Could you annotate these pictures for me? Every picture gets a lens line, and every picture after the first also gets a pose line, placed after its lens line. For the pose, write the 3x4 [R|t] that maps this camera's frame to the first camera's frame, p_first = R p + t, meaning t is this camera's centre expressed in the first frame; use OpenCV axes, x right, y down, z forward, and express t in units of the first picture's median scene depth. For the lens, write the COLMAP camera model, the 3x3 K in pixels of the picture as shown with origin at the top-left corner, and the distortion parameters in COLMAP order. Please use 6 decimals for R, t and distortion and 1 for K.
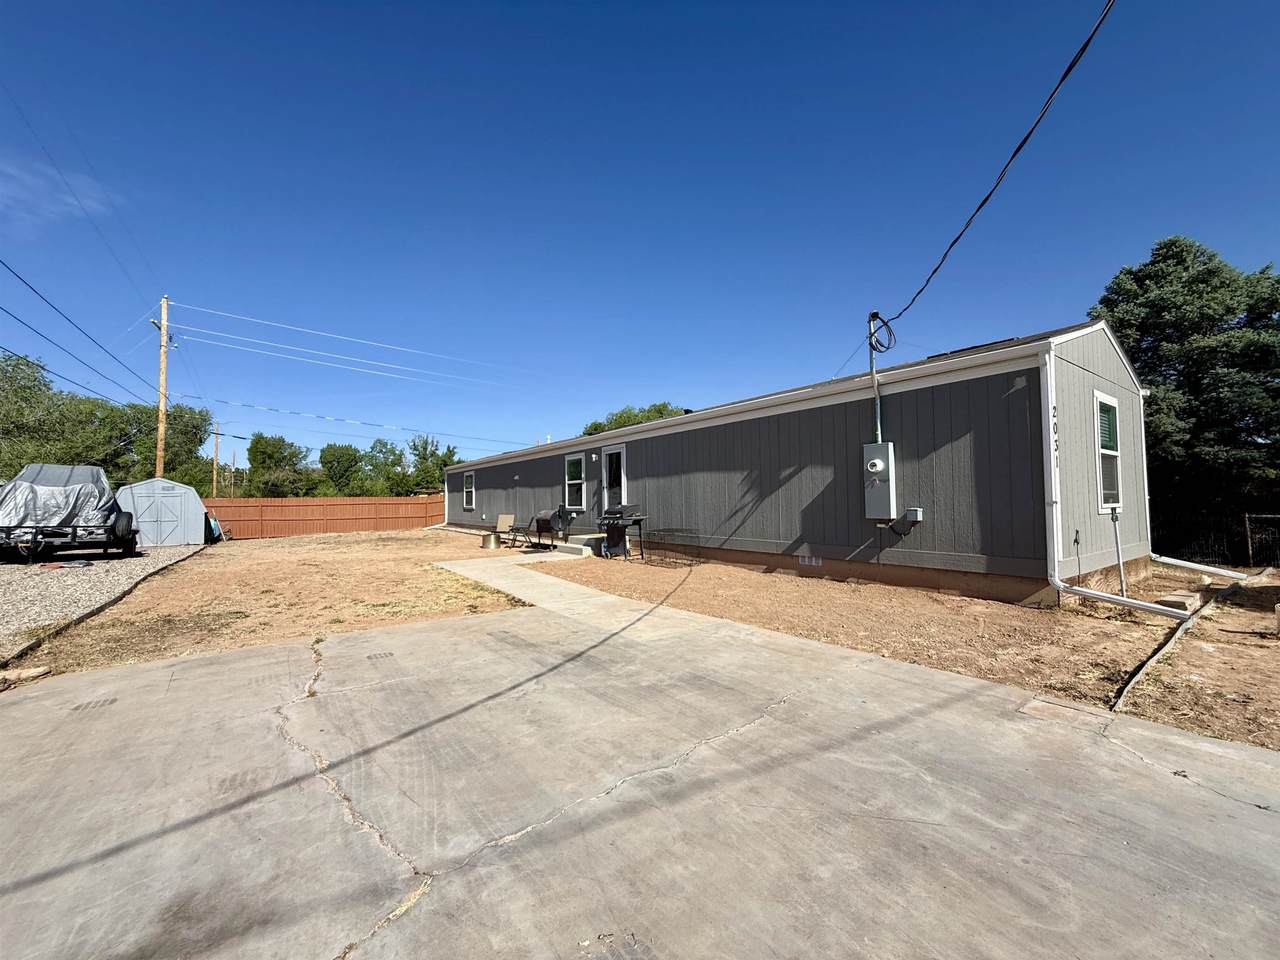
lens RADIAL K [[520.9, 0, 640.0], [0, 520.9, 480.0], [0, 0, 1]] dist [-0.000434, -0.000092]
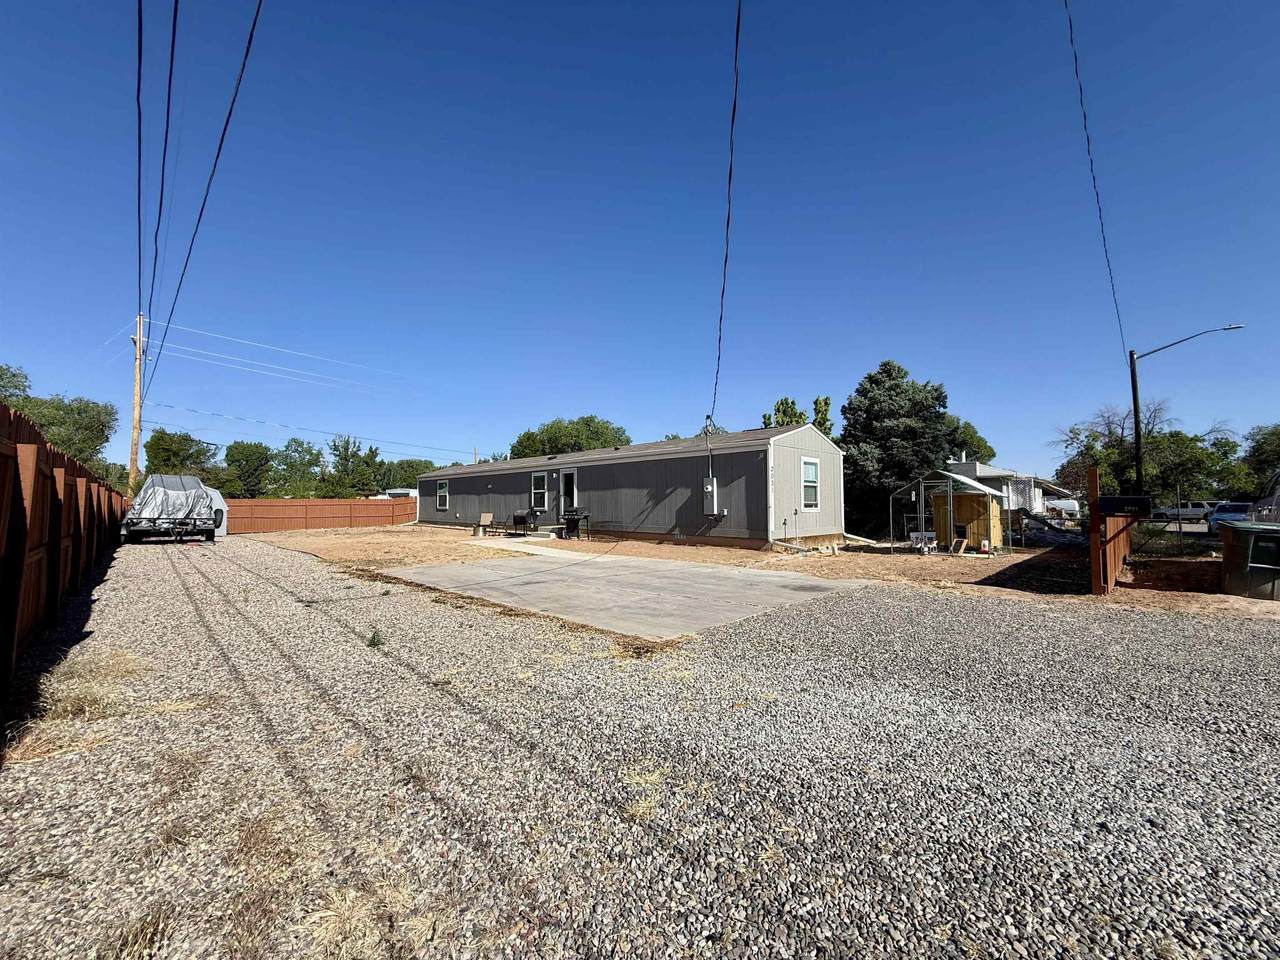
lens RADIAL K [[520.9, 0, 640.0], [0, 520.9, 480.0], [0, 0, 1]] dist [-0.000434, -0.000092]
pose [[0.988840, 0.015726, 0.148146, -0.067437], [-0.014759, 0.999862, -0.007621, -0.023111], [-0.148246, 0.005350, 0.988936, -0.552698]]
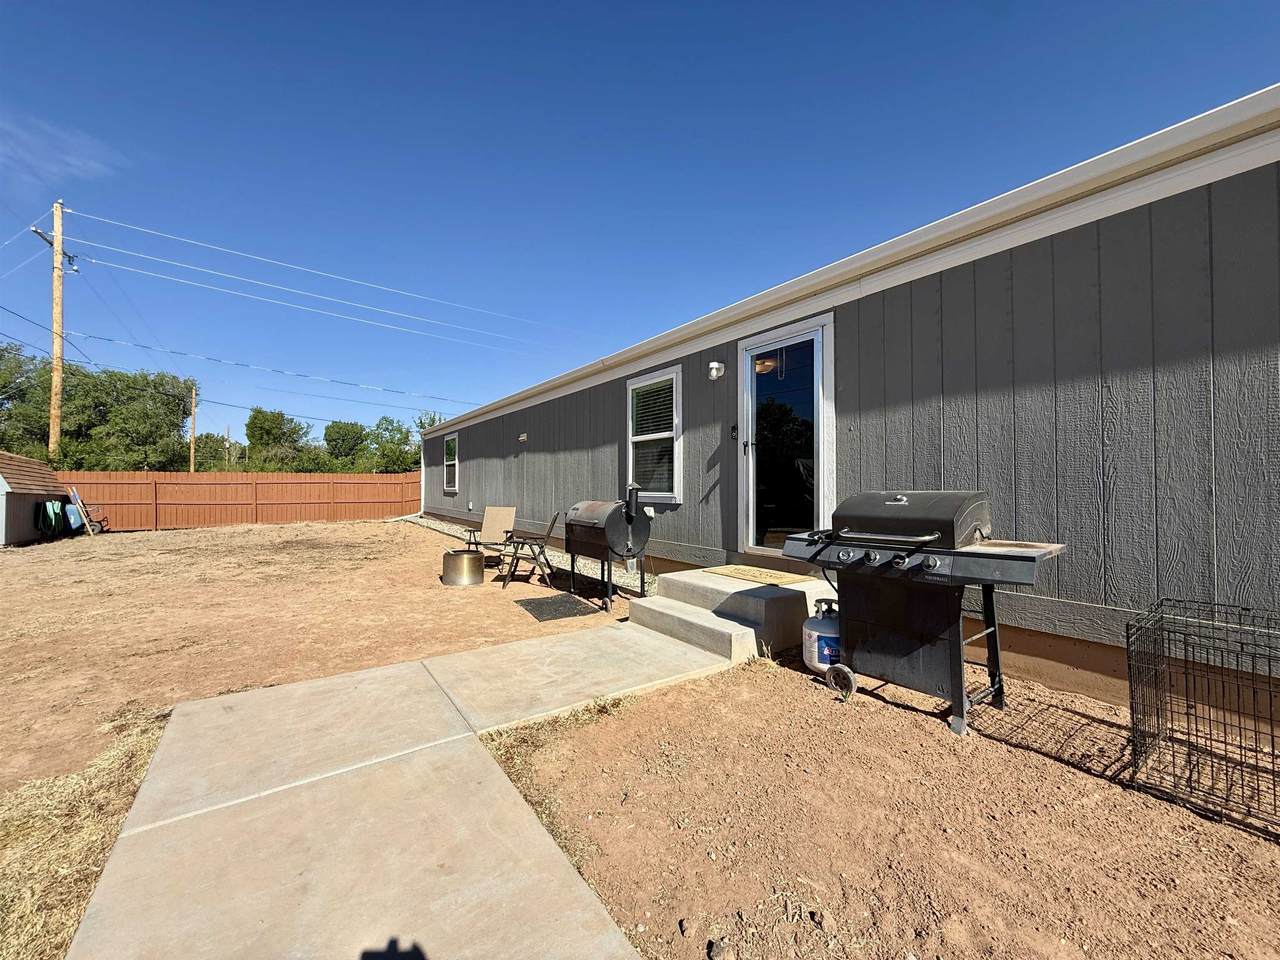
lens RADIAL K [[513.0, 0, 640.0], [0, 513.0, 480.0], [0, 0, 1]] dist [0.000070, -0.000136]
pose [[0.999744, 0.014413, -0.017439, -0.139613], [-0.013875, 0.999436, 0.030584, 0.029900], [0.017870, -0.030334, 0.999380, 0.621374]]
